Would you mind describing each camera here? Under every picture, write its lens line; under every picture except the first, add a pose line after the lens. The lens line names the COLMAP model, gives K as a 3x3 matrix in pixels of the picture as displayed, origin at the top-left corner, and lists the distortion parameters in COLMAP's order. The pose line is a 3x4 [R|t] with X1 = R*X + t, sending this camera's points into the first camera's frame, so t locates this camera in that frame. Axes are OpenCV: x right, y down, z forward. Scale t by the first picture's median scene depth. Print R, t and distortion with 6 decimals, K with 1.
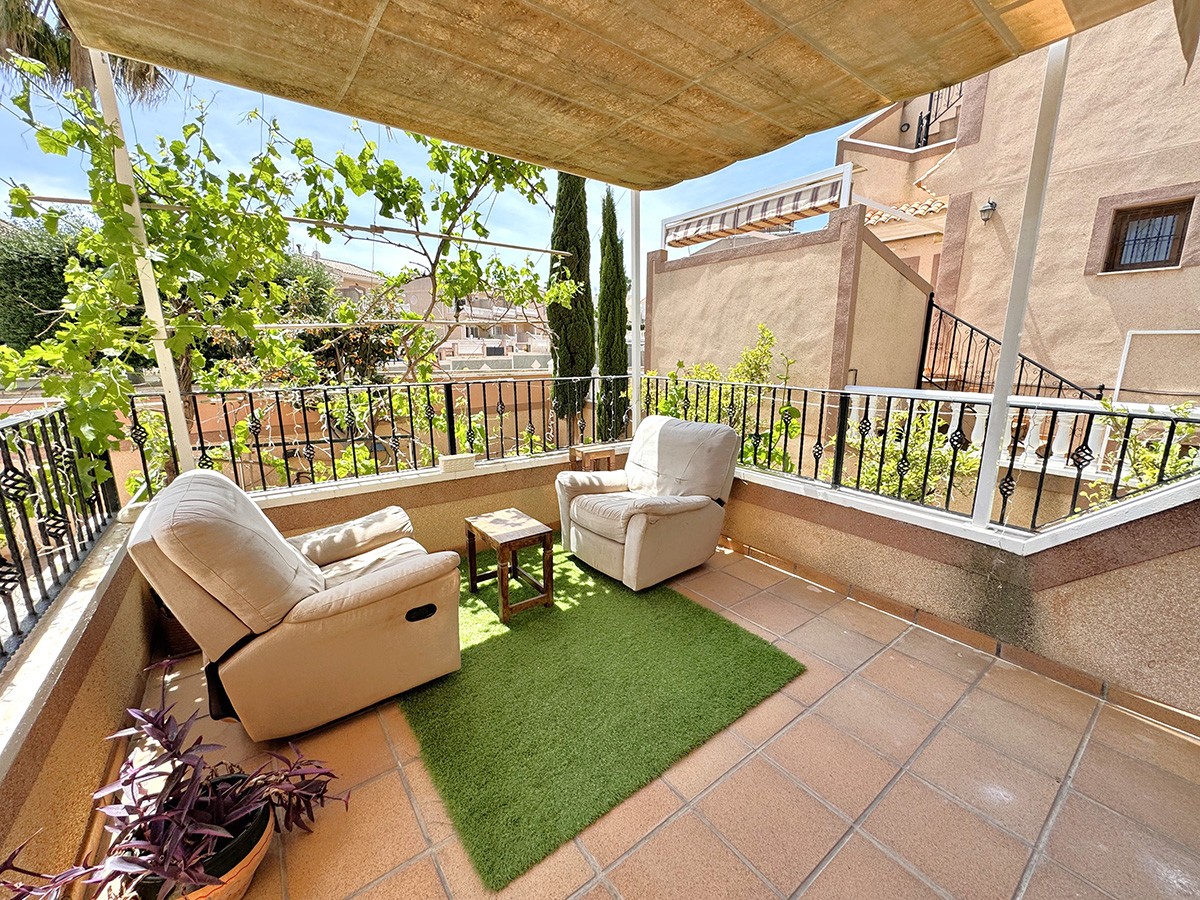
lens RADIAL K [[479.9, 0, 602.1], [0, 479.9, 451.0], [0, 0, 1]] dist [-0.002381, -0.000069]
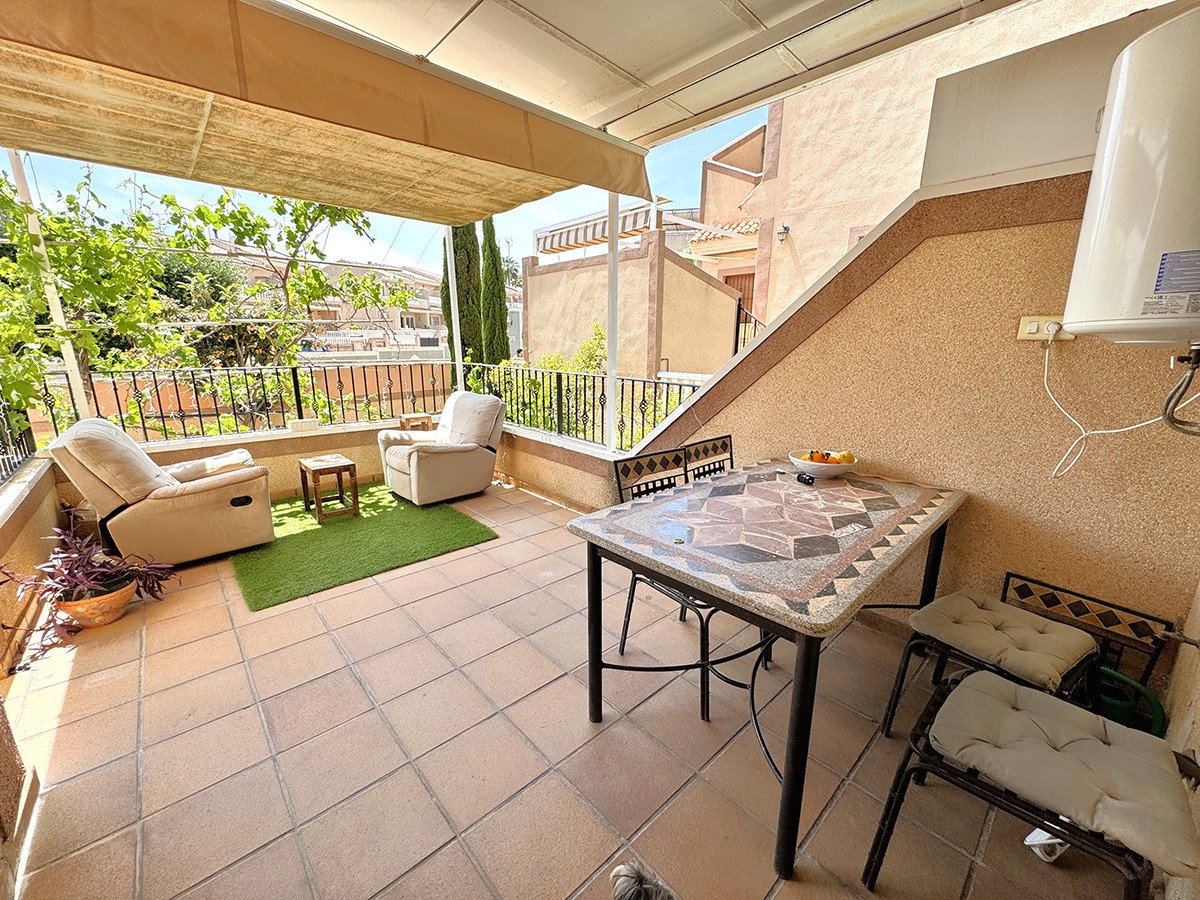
lens RADIAL K [[479.9, 0, 600.9], [0, 479.9, 451.5], [0, 0, 1]] dist [-0.002381, -0.000069]
pose [[0.995053, -0.016276, 0.098001, 0.419822], [0.014481, 0.999715, 0.019000, 0.088171], [-0.098282, -0.017487, 0.995005, -0.463992]]
